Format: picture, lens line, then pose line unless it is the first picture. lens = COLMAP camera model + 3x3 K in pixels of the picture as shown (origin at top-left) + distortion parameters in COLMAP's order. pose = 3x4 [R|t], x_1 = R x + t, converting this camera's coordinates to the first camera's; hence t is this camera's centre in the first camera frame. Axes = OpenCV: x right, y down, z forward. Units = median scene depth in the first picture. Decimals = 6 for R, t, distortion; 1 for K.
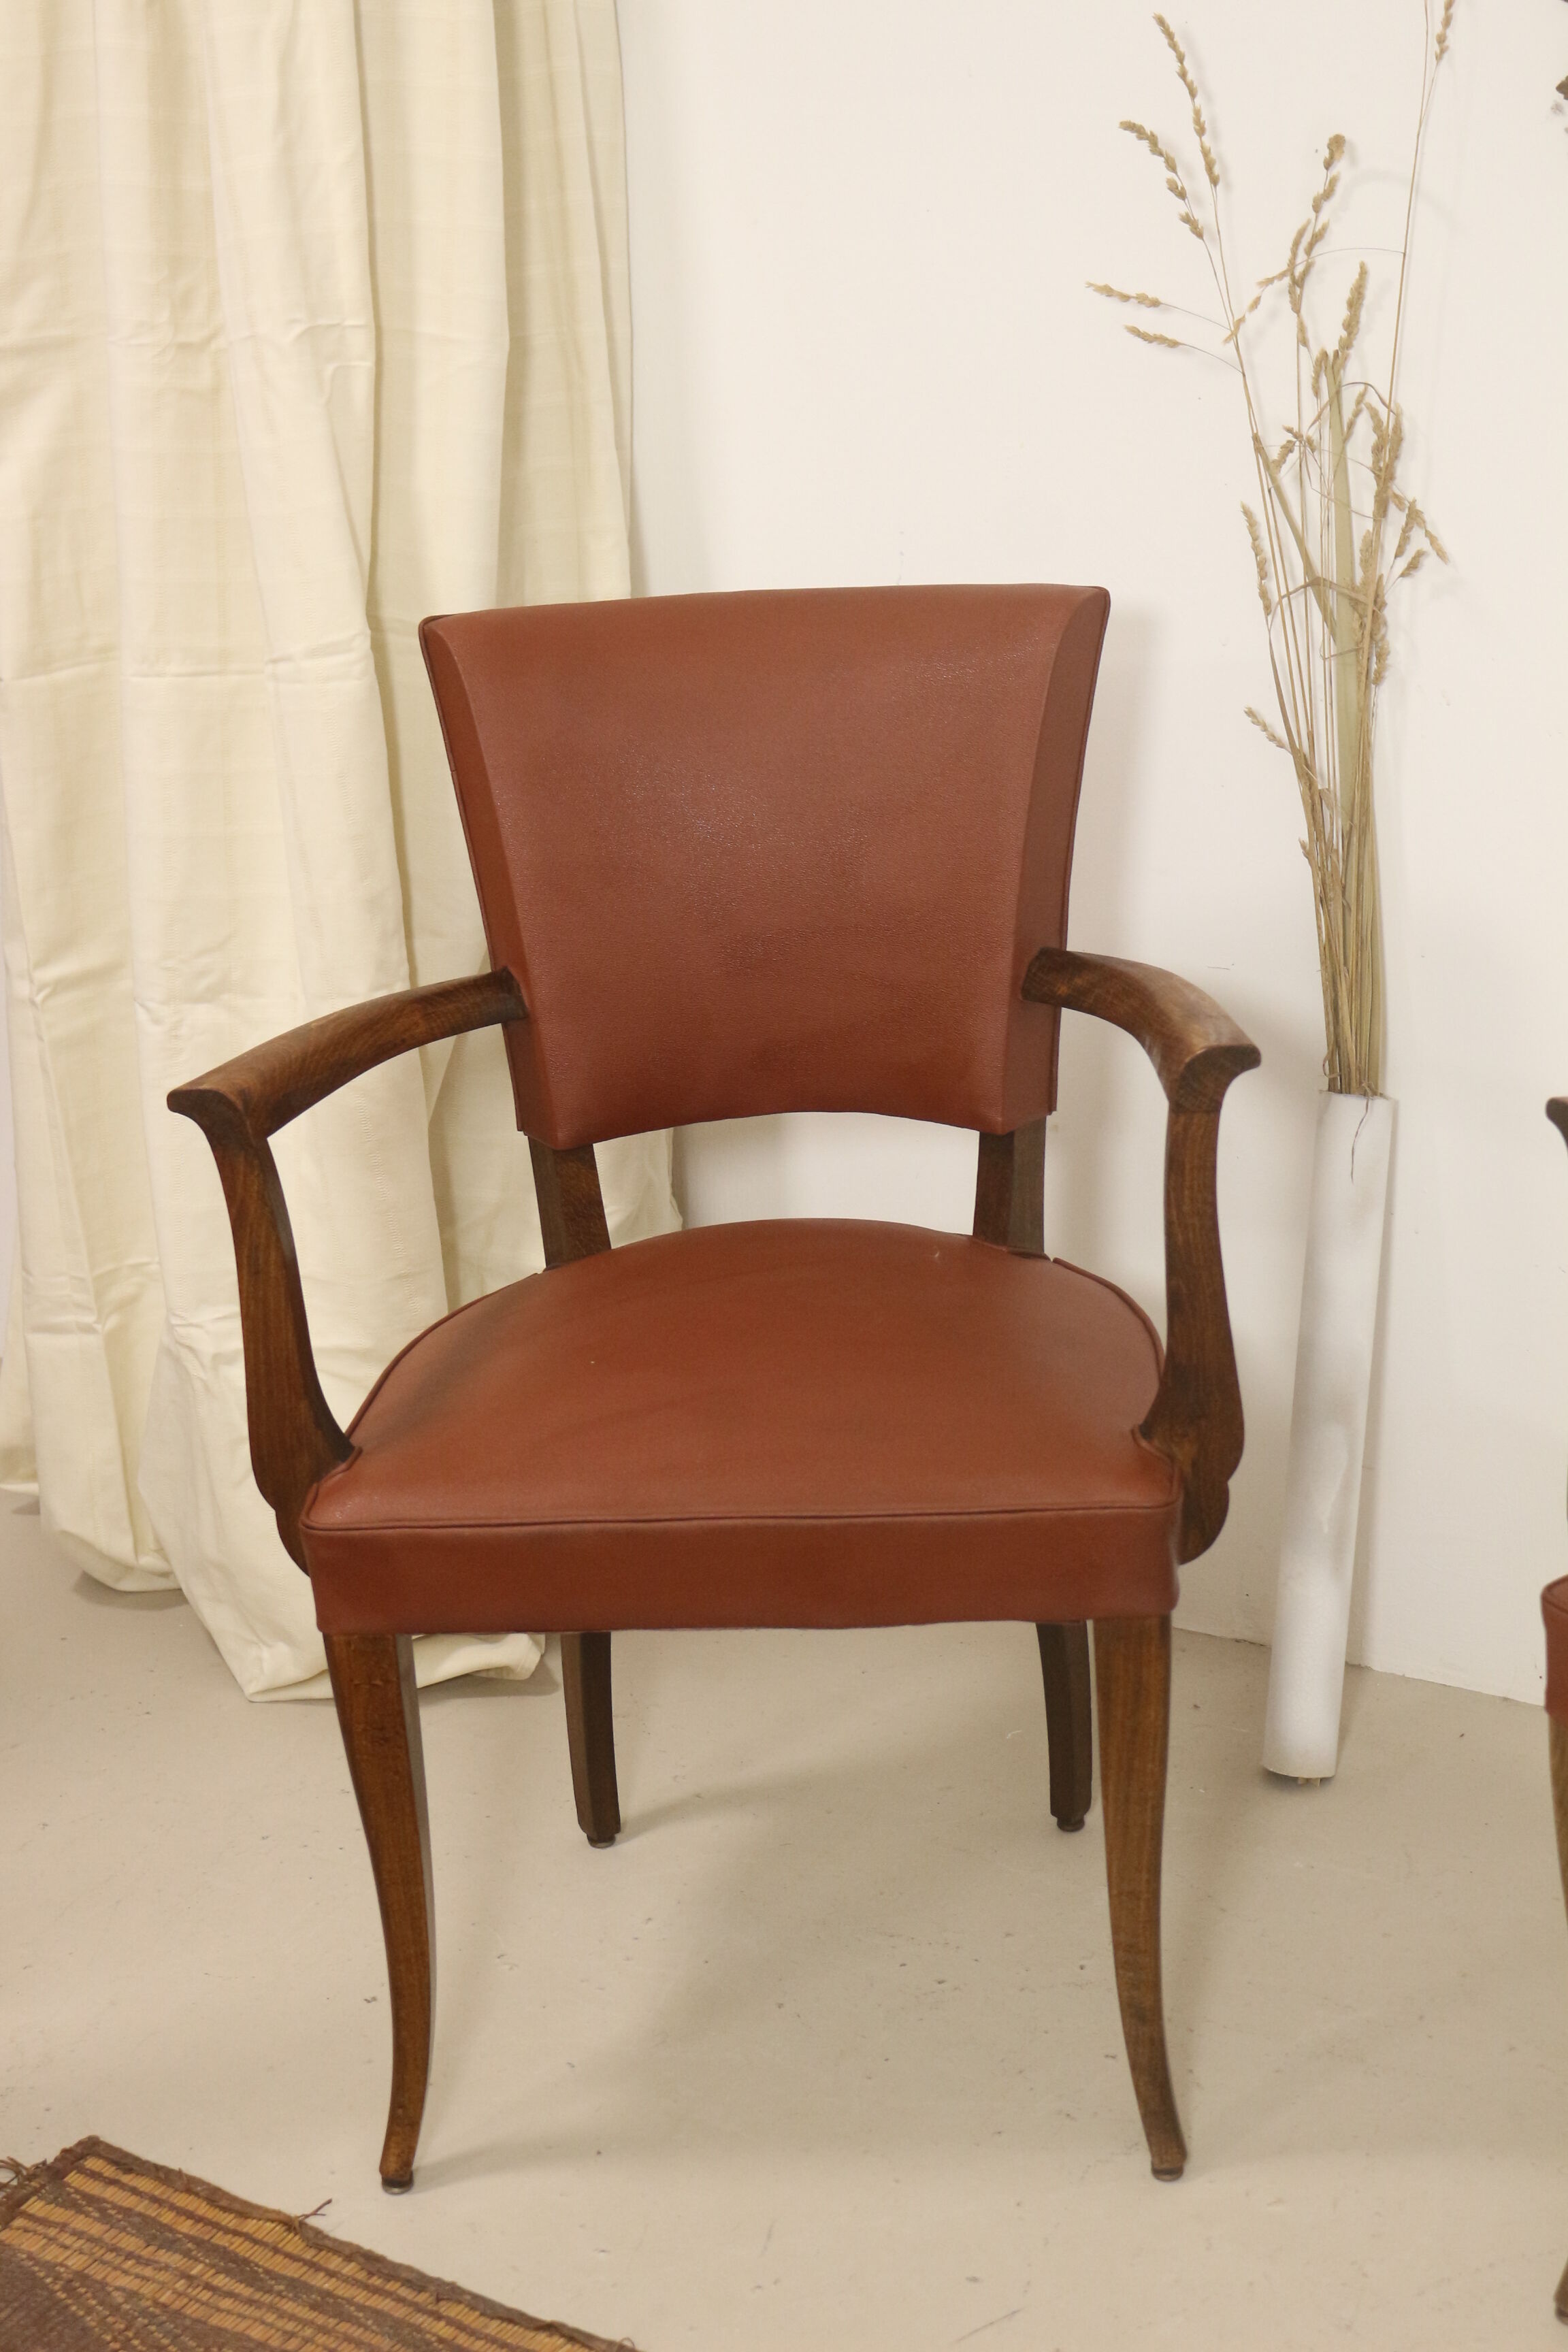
lens RADIAL K [[4064.6, 0, 778.9], [0, 4064.6, 1171.0], [0, 0, 1]] dist [0.020094, 0.000000]
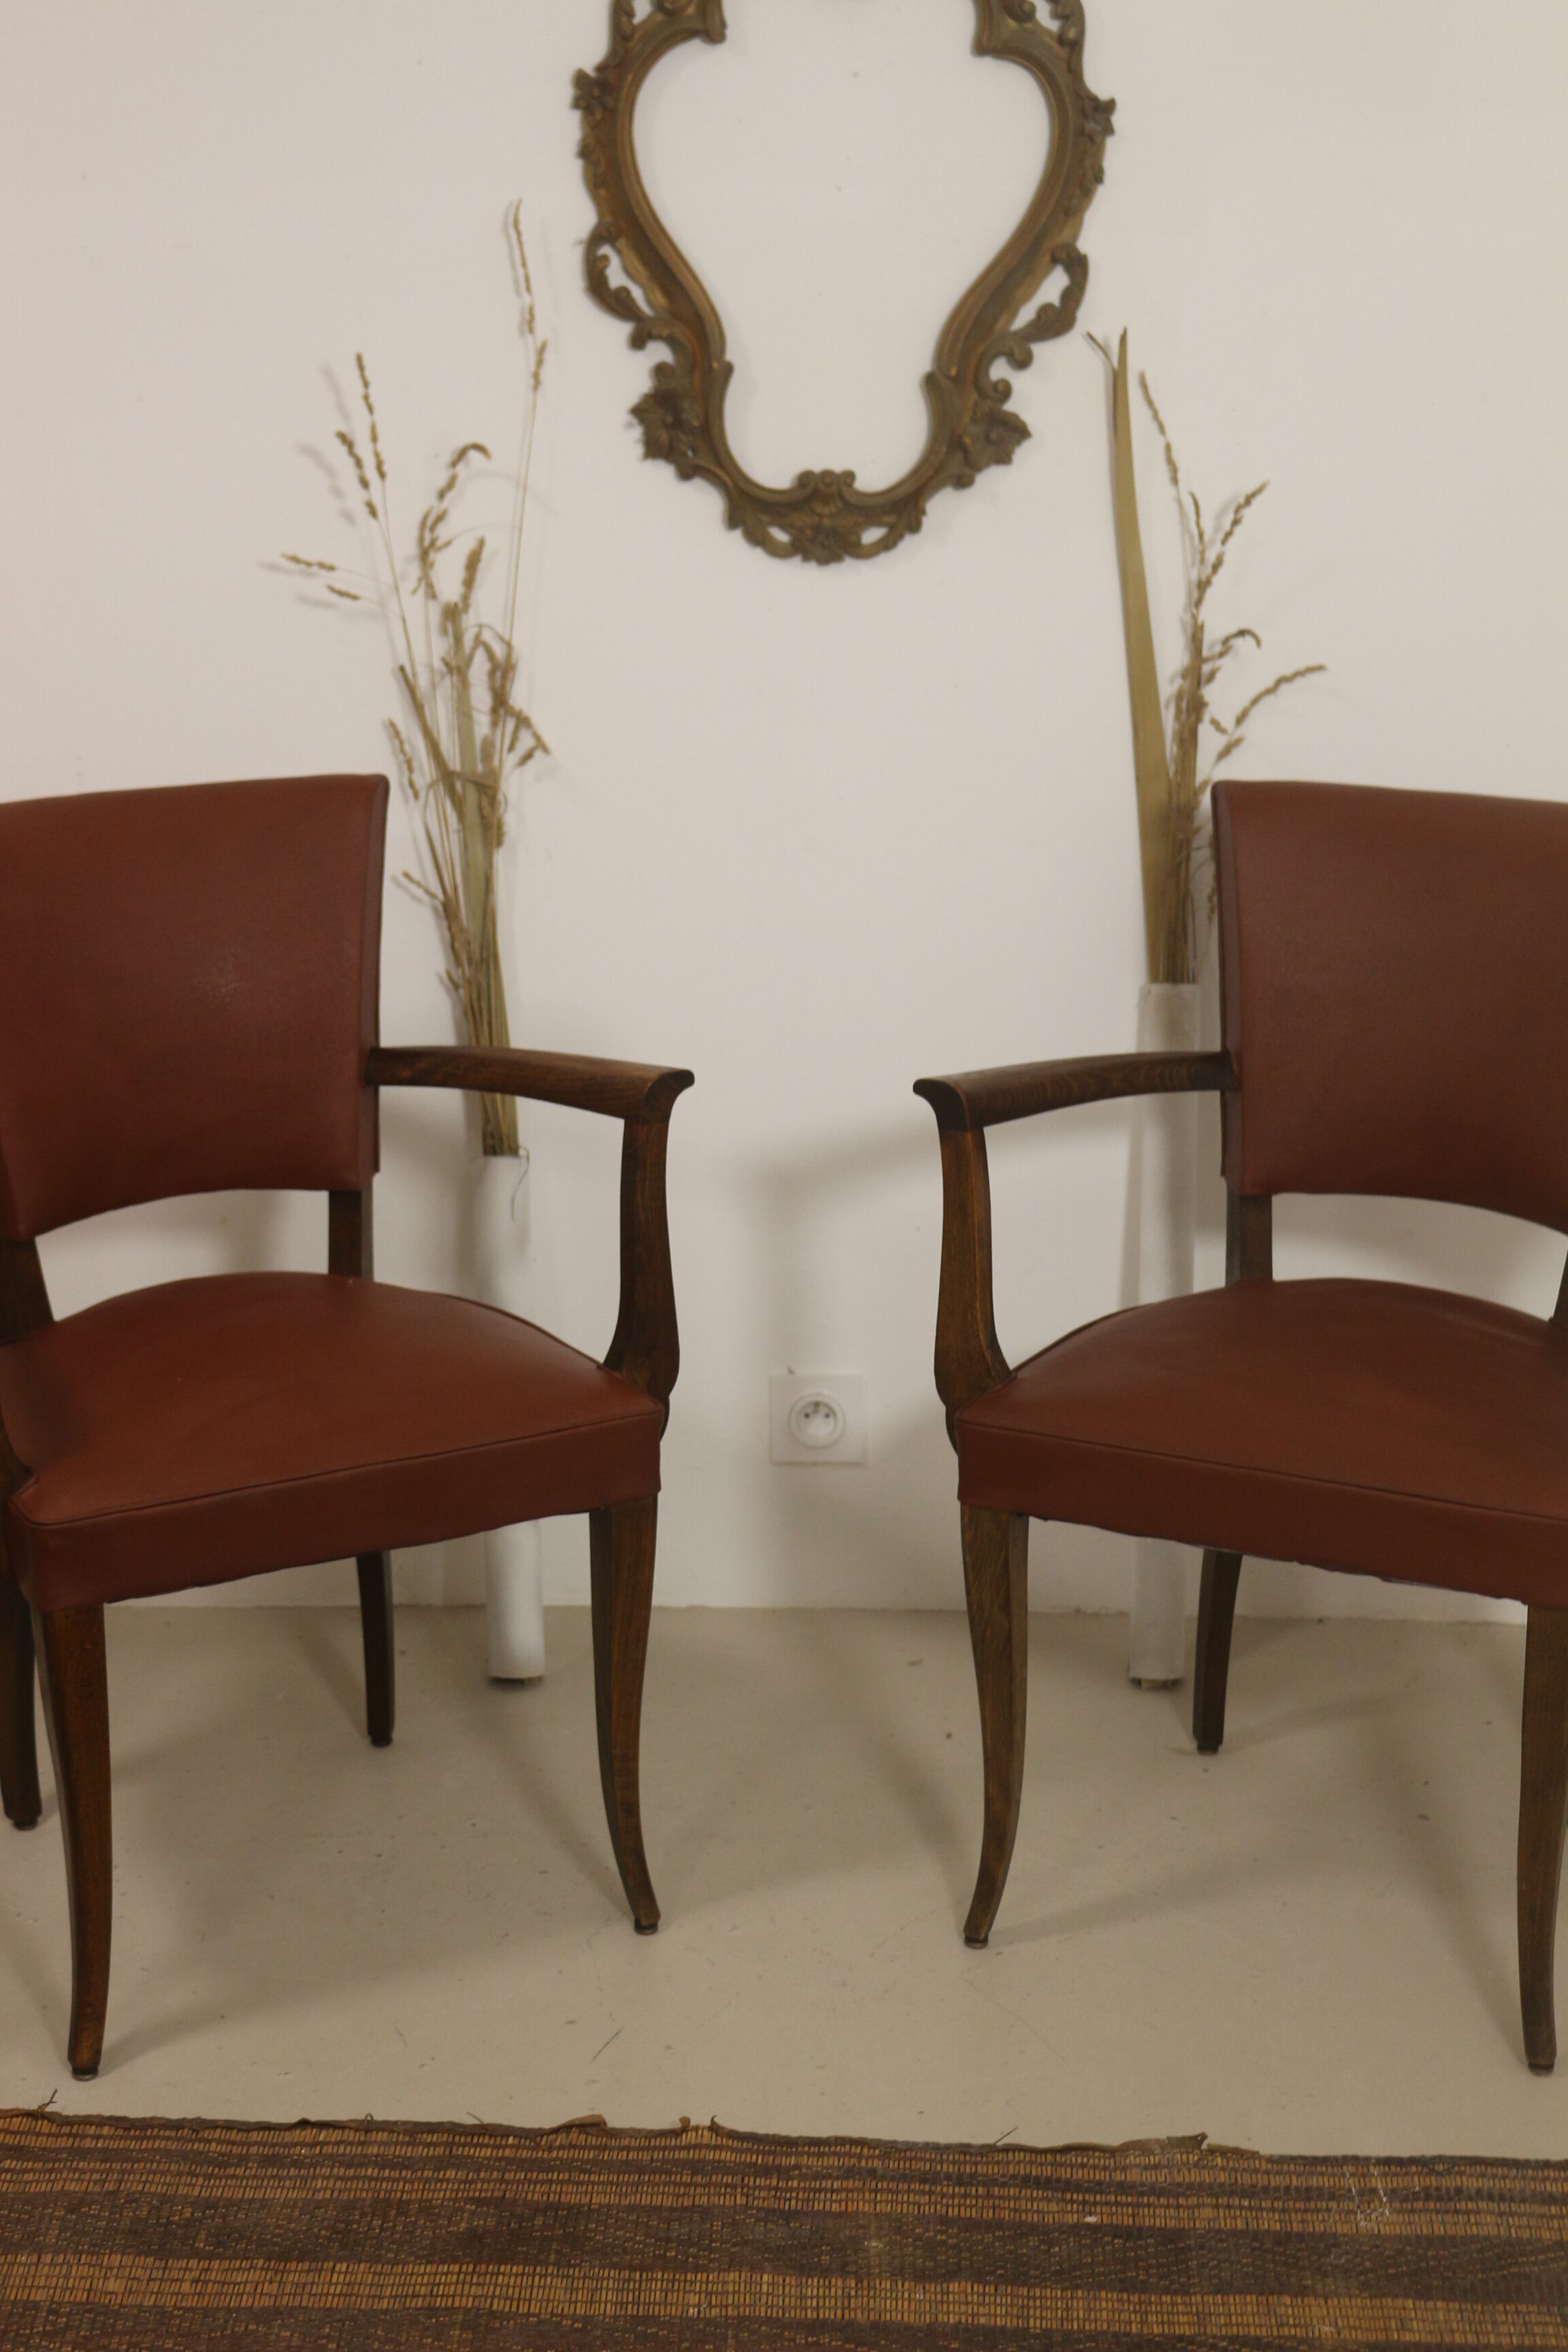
lens RADIAL K [[3762.7, 0, 783.8], [0, 3762.7, 1174.4], [0, 0, 1]] dist [-0.002666, 0.000000]
pose [[0.843540, -0.097180, 0.528202, -0.447863], [0.137272, 0.989838, -0.037110, 0.046997], [-0.519228, 0.103811, 0.848308, -0.092244]]
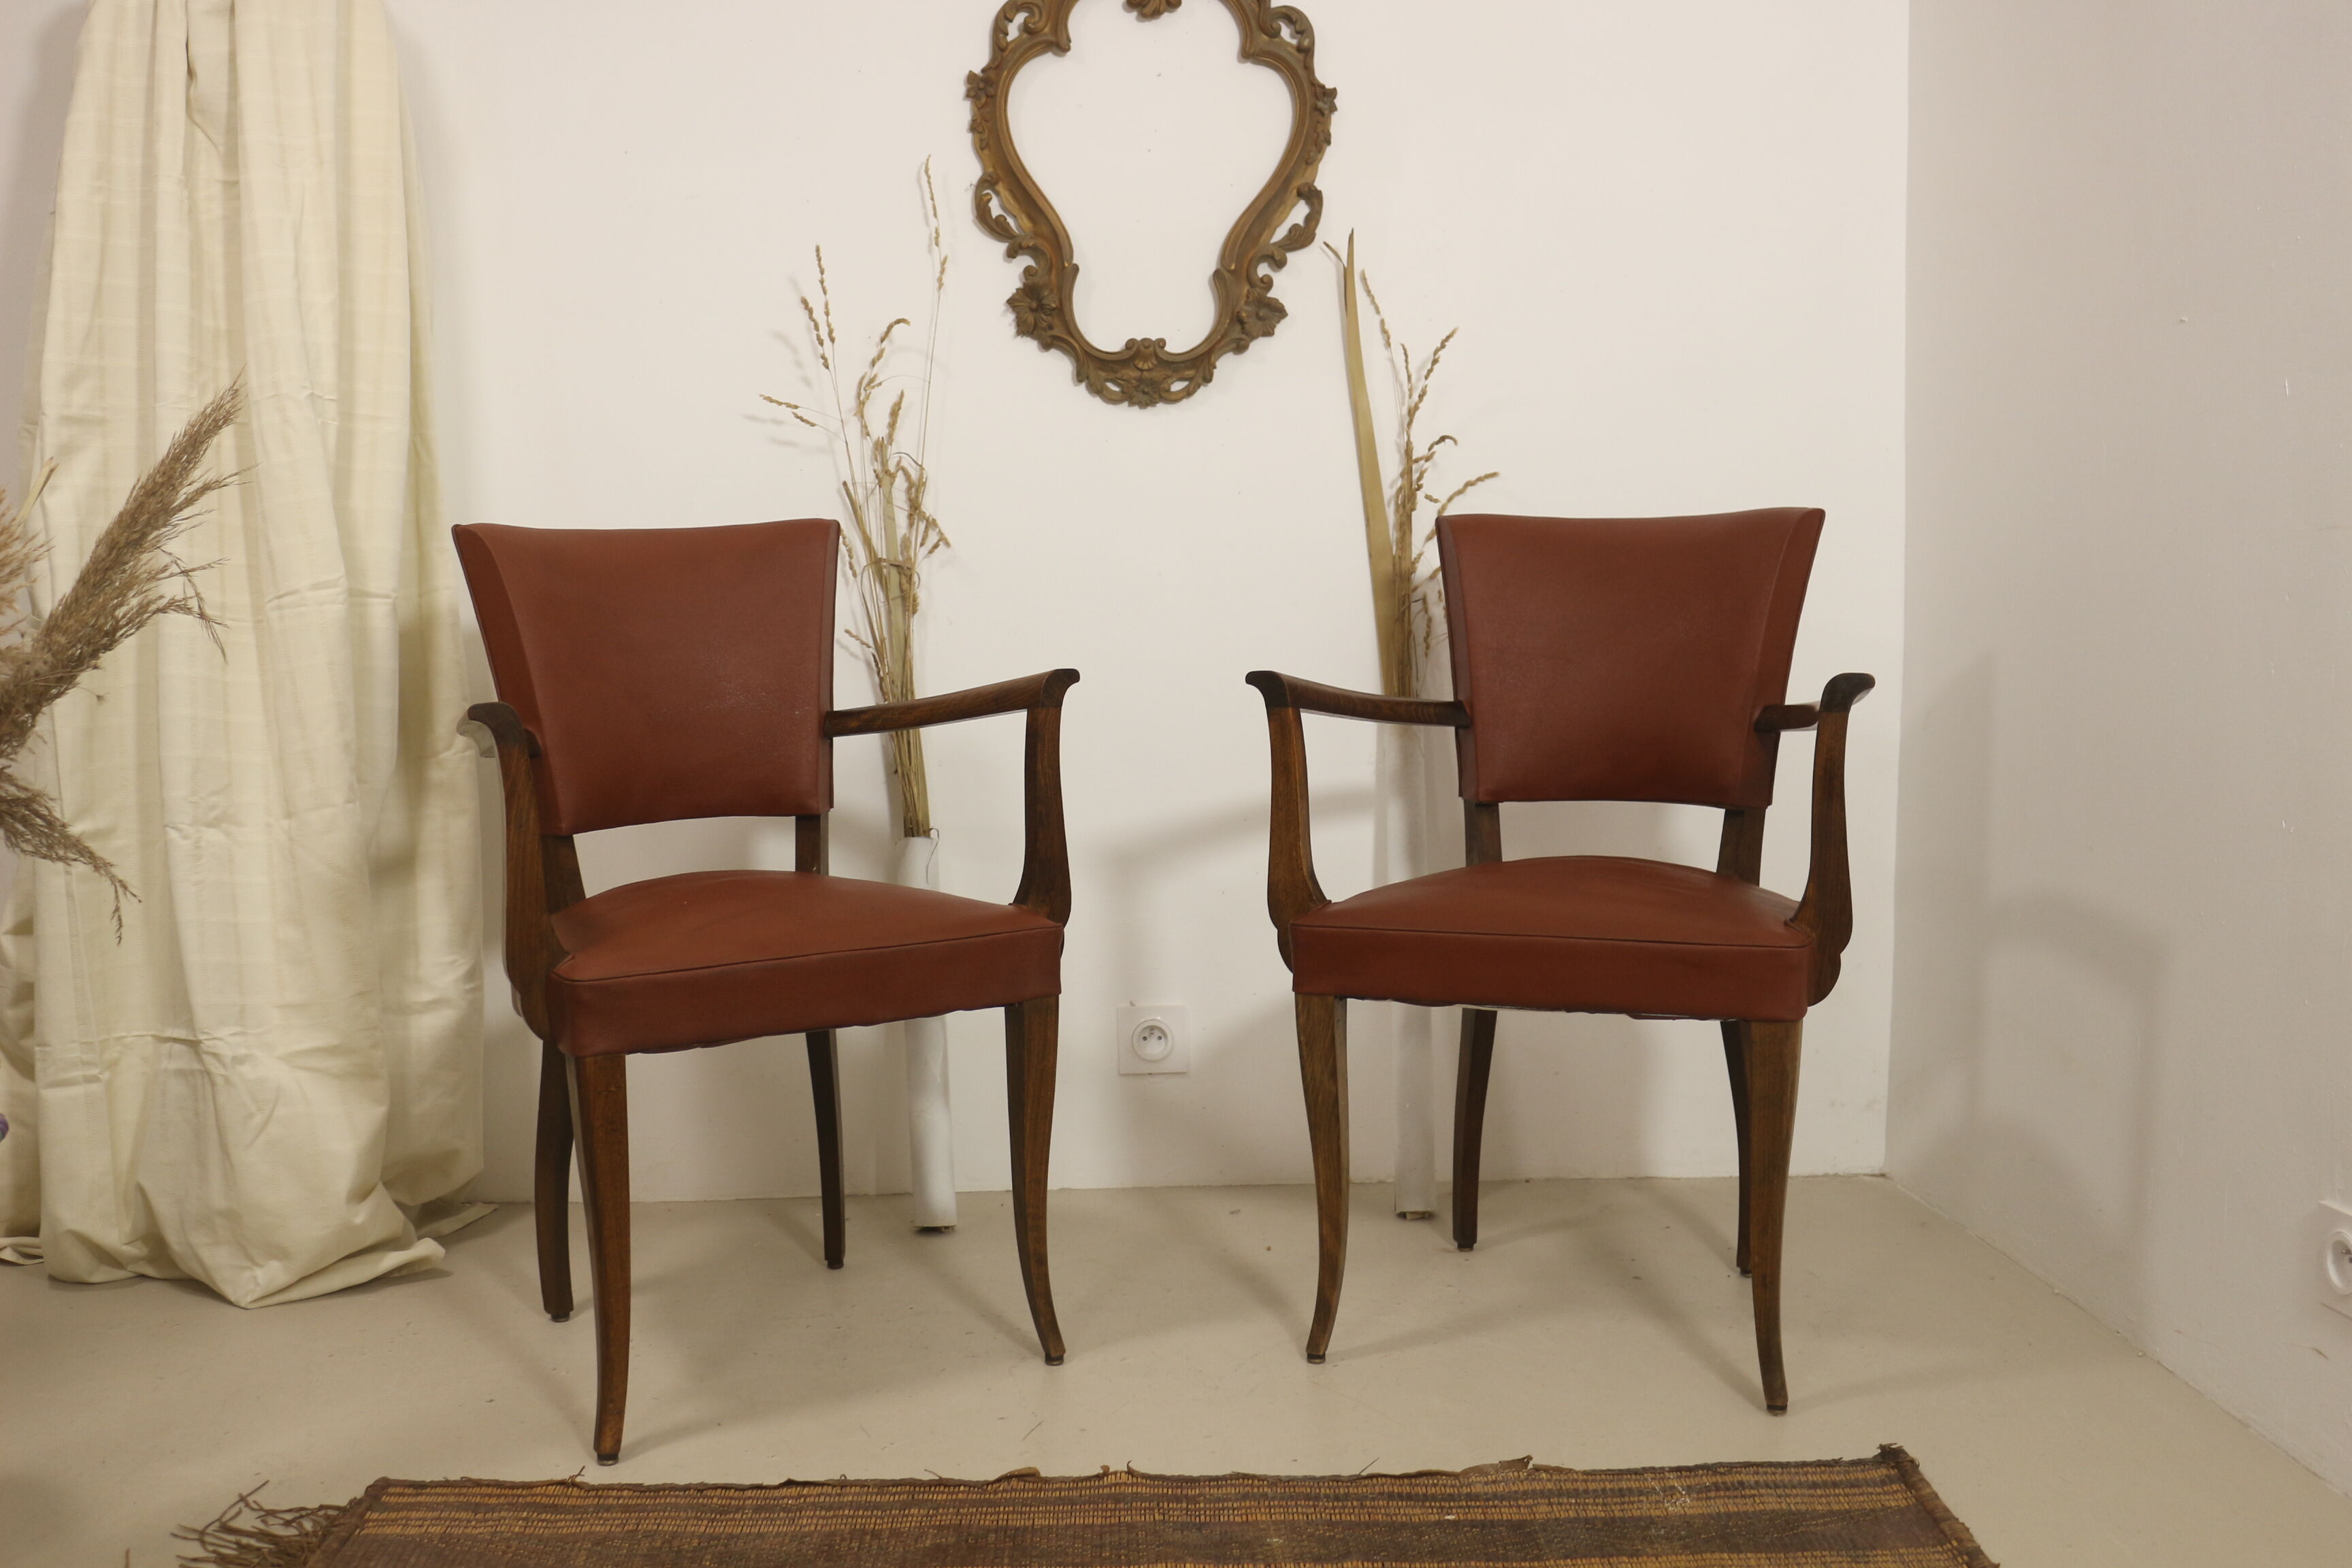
lens RADIAL K [[2253.1, 0, 1147.9], [0, 2253.1, 775.2], [0, 0, 1]] dist [-0.088451, 0.000000]
pose [[0.811589, -0.004947, 0.584207, -0.374984], [0.172210, 0.957561, -0.231129, 0.211024], [-0.558271, 0.288188, 0.777998, 0.163651]]
